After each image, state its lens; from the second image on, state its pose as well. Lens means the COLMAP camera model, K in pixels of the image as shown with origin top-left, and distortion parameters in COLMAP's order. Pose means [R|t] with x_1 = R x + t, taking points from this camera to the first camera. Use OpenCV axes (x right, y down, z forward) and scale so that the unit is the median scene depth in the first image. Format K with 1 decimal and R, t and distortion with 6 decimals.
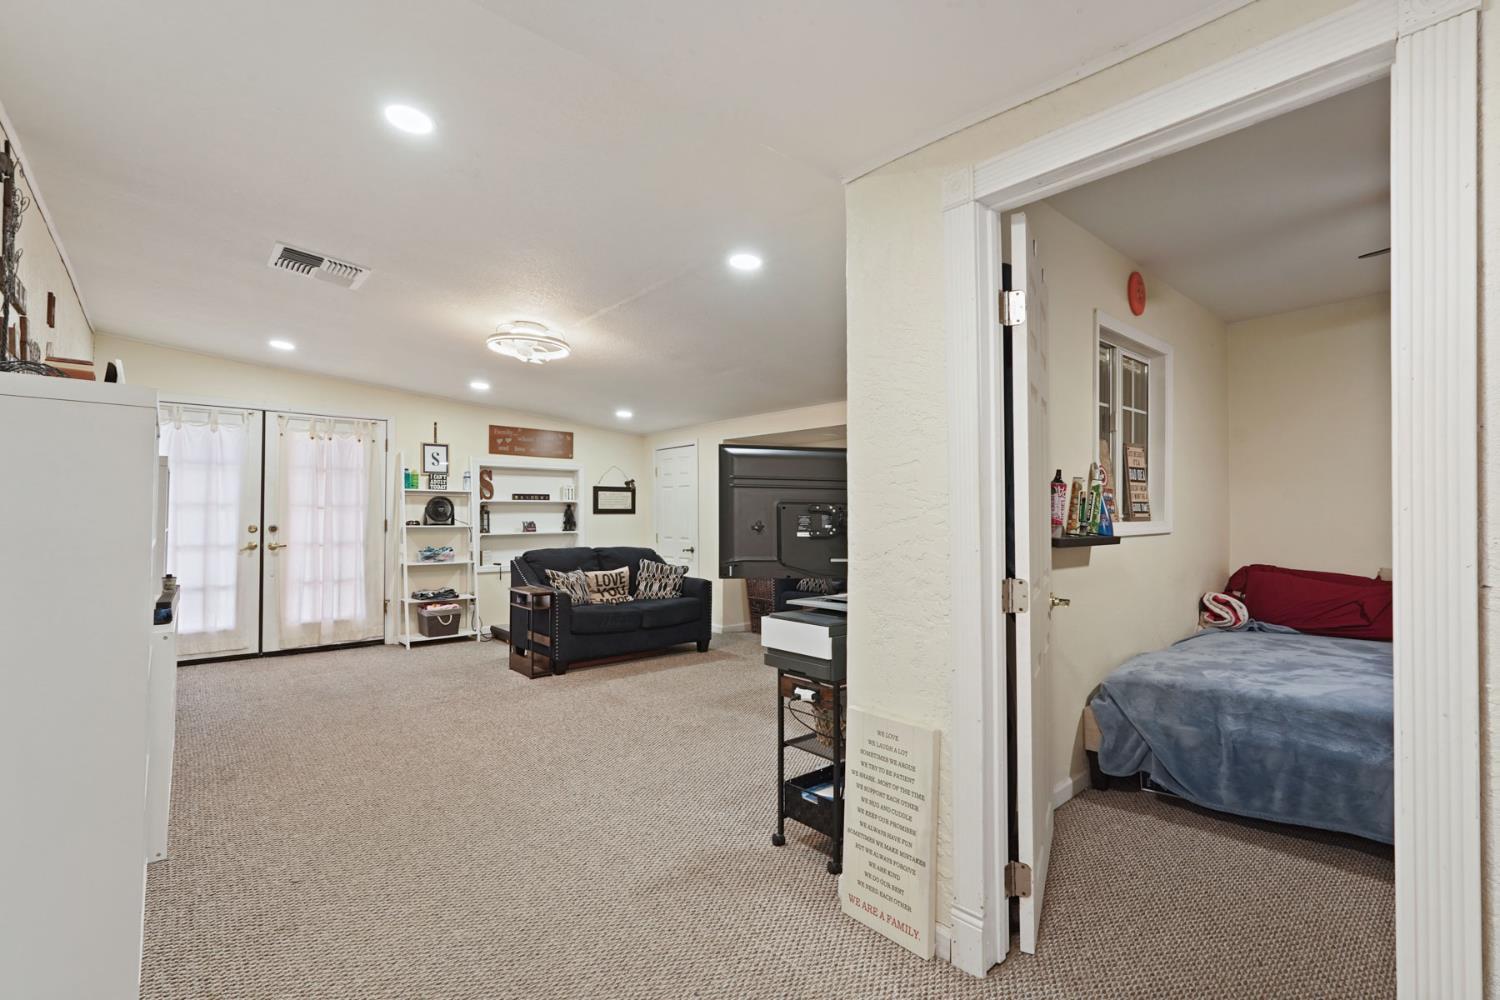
lens RADIAL K [[666.4, 0, 753.5], [0, 666.4, 507.4], [0, 0, 1]] dist [-0.010067, 0.007110]
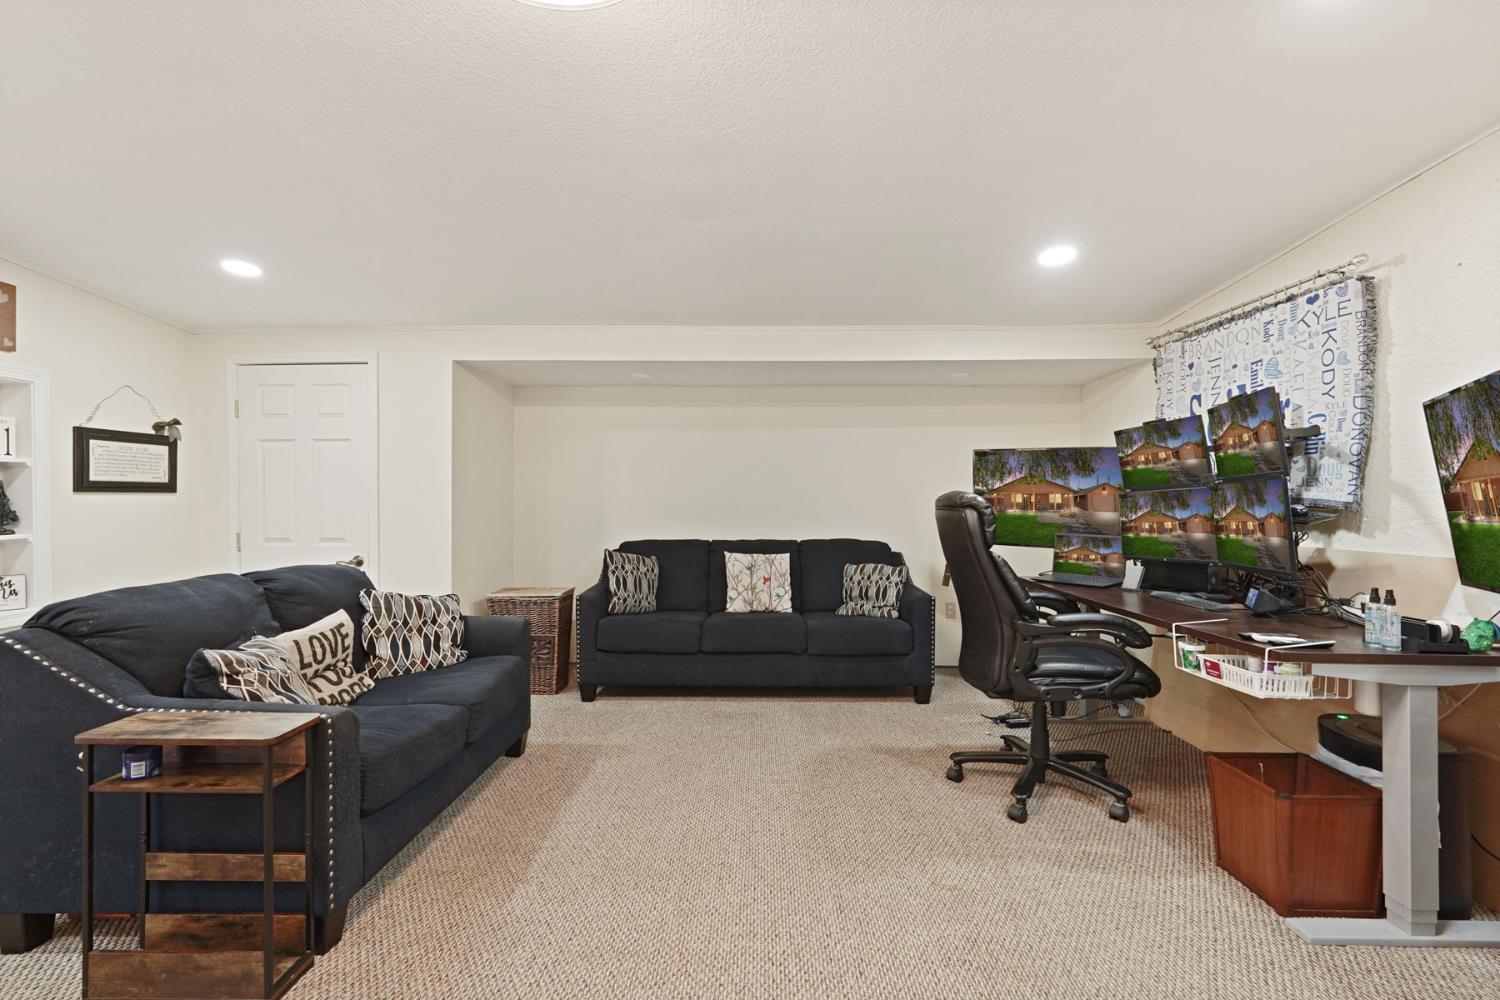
lens RADIAL K [[666.4, 0, 753.2], [0, 666.4, 496.9], [0, 0, 1]] dist [-0.010067, 0.007110]
pose [[0.672212, 0.002672, 0.740354, -0.332248], [-0.009438, 0.999943, 0.004960, 0.008791], [-0.740298, -0.010322, 0.672199, 0.499985]]
